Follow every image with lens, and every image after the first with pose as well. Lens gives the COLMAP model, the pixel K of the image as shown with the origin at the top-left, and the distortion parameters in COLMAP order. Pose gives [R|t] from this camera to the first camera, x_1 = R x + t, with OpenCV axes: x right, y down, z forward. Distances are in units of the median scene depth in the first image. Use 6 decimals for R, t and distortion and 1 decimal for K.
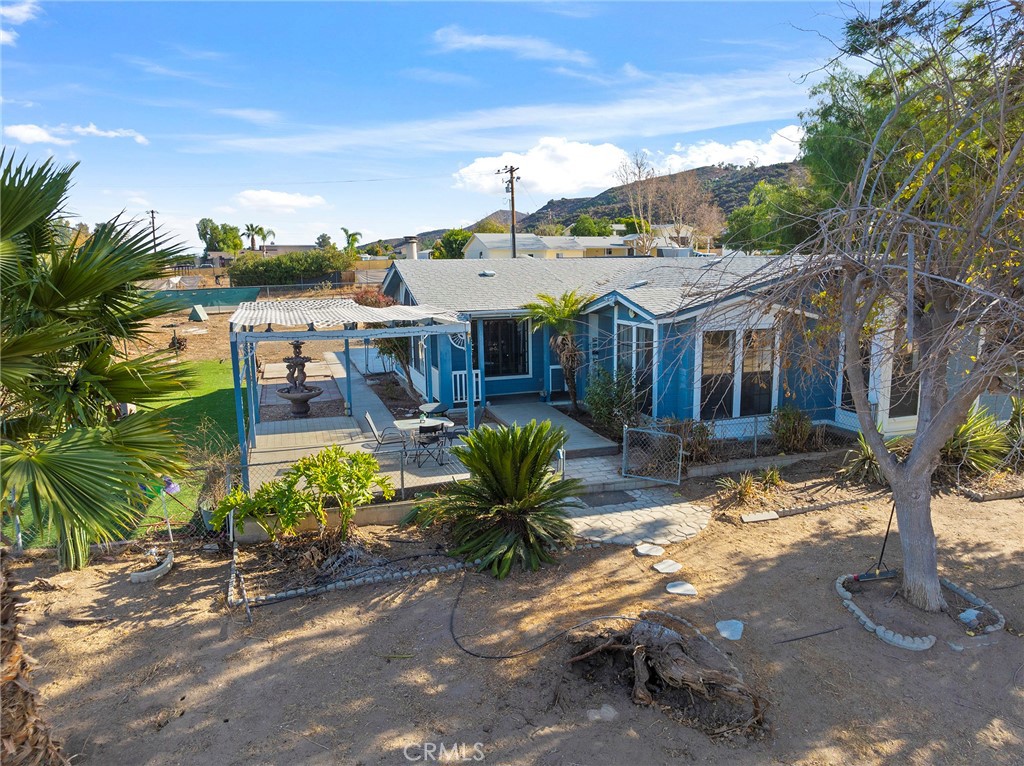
lens RADIAL K [[723.5, 0, 512.1], [0, 723.5, 376.1], [0, 0, 1]] dist [-0.047708, 0.014355]
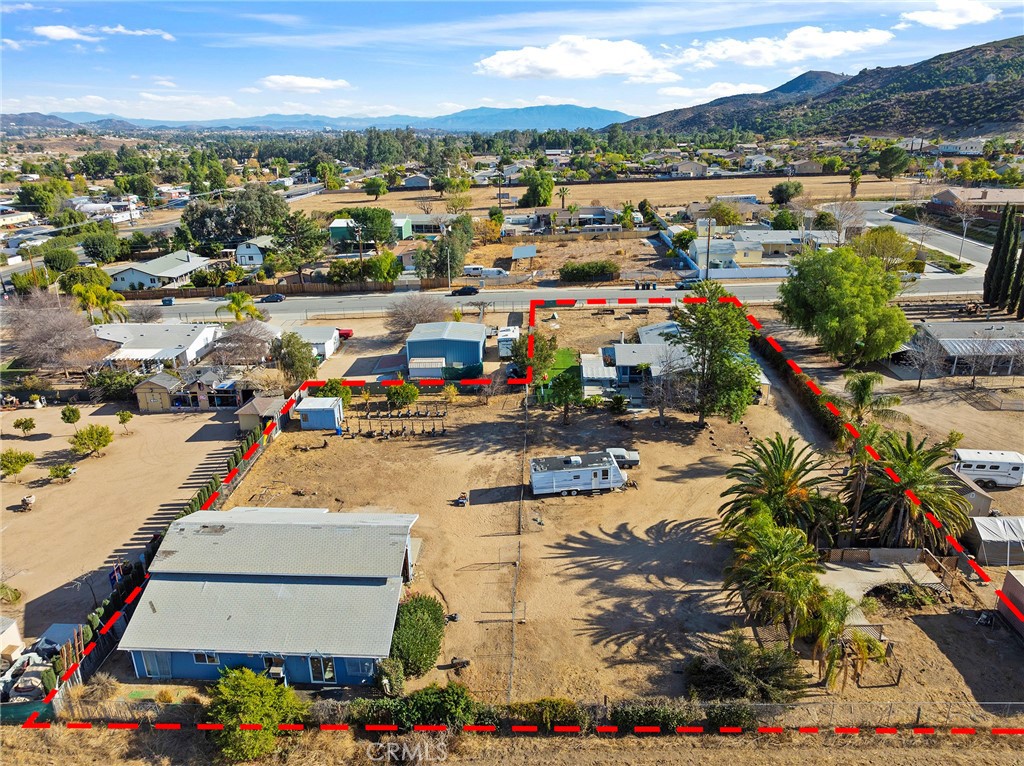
lens RADIAL K [[723.5, 0, 512.1], [0, 723.5, 376.1], [0, 0, 1]] dist [-0.047708, 0.014355]
pose [[0.925514, 0.120900, -0.358897, 1.425012], [-0.054546, 0.980348, 0.189584, -1.293707], [0.374764, -0.155886, 0.913921, -5.424556]]
